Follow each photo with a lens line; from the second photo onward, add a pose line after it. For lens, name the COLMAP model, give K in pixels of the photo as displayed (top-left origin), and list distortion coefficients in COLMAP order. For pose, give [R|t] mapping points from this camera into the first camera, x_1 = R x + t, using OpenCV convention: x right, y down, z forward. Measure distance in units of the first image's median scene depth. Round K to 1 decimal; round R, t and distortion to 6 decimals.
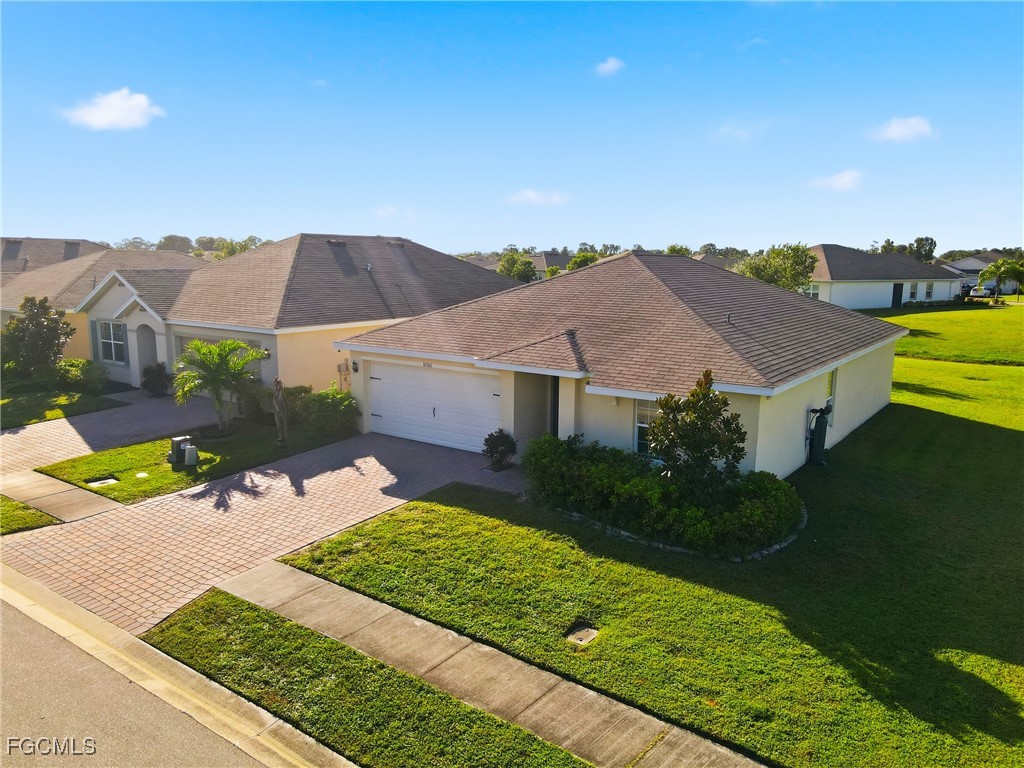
lens RADIAL K [[754.9, 0, 512.0], [0, 754.9, 384.0], [0, 0, 1]] dist [0.006246, 0.003609]
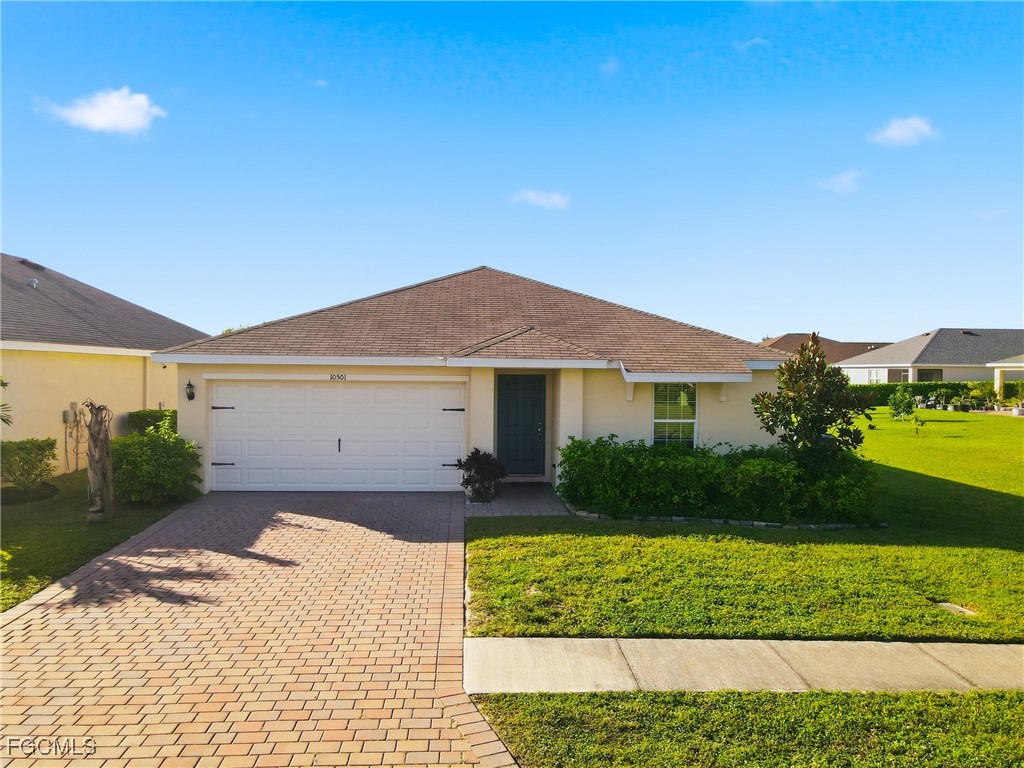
lens RADIAL K [[754.9, 0, 512.0], [0, 754.9, 384.0], [0, 0, 1]] dist [0.006246, 0.003609]
pose [[0.784867, -0.013063, 0.619527, -0.504370], [0.100250, 0.989284, -0.106146, 0.087294], [-0.611501, 0.145418, 0.777766, 0.410806]]
